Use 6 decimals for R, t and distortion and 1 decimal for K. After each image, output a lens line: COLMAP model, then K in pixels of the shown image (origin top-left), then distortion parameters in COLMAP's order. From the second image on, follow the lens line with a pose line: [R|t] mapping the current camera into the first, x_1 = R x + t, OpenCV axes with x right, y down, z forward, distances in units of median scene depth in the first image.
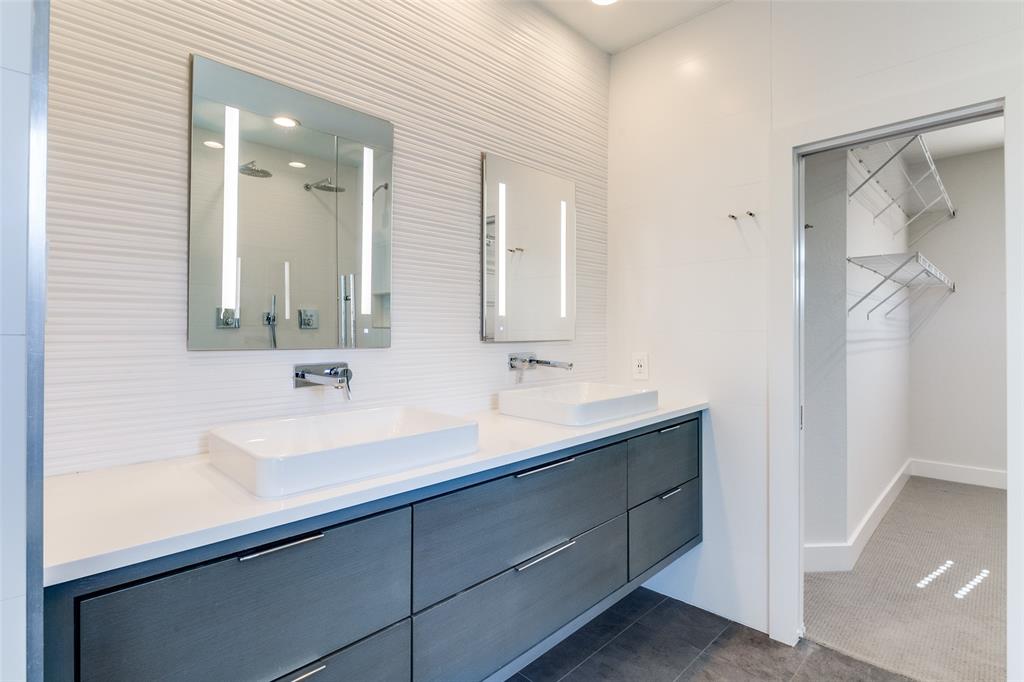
lens RADIAL K [[491.1, 0, 513.4], [0, 491.1, 338.3], [0, 0, 1]] dist [-0.002131, -0.000404]
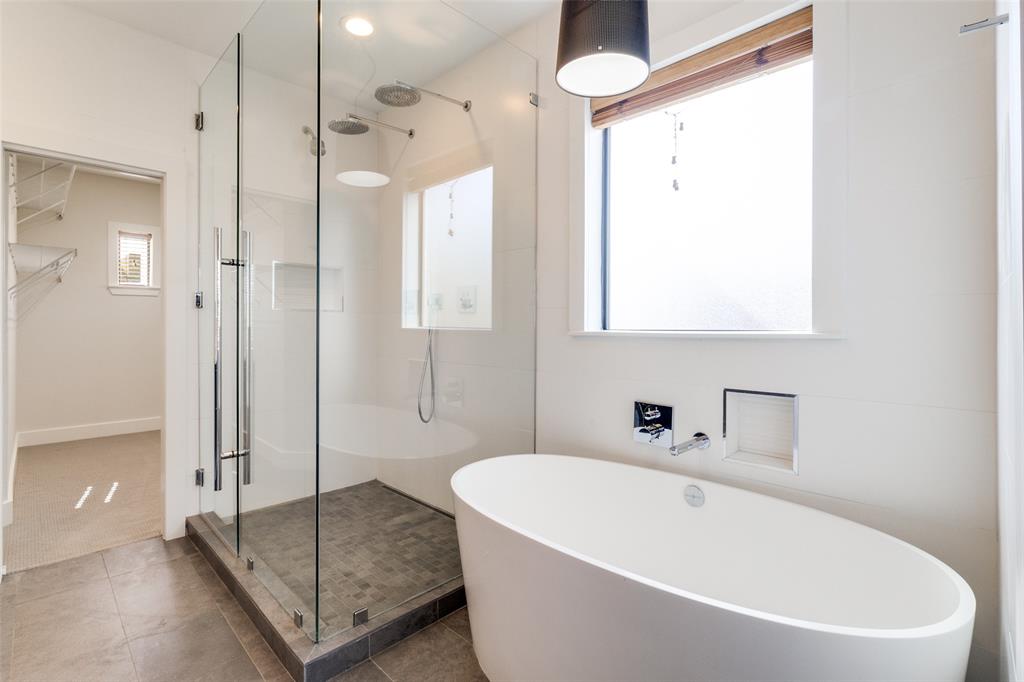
lens RADIAL K [[491.1, 0, 513.4], [0, 491.1, 335.2], [0, 0, 1]] dist [-0.002131, -0.000404]
pose [[-0.001040, -0.003814, 0.999992, -0.481694], [-0.004809, 0.999981, 0.003809, 0.041353], [-0.999988, -0.004805, -0.001058, -0.153596]]
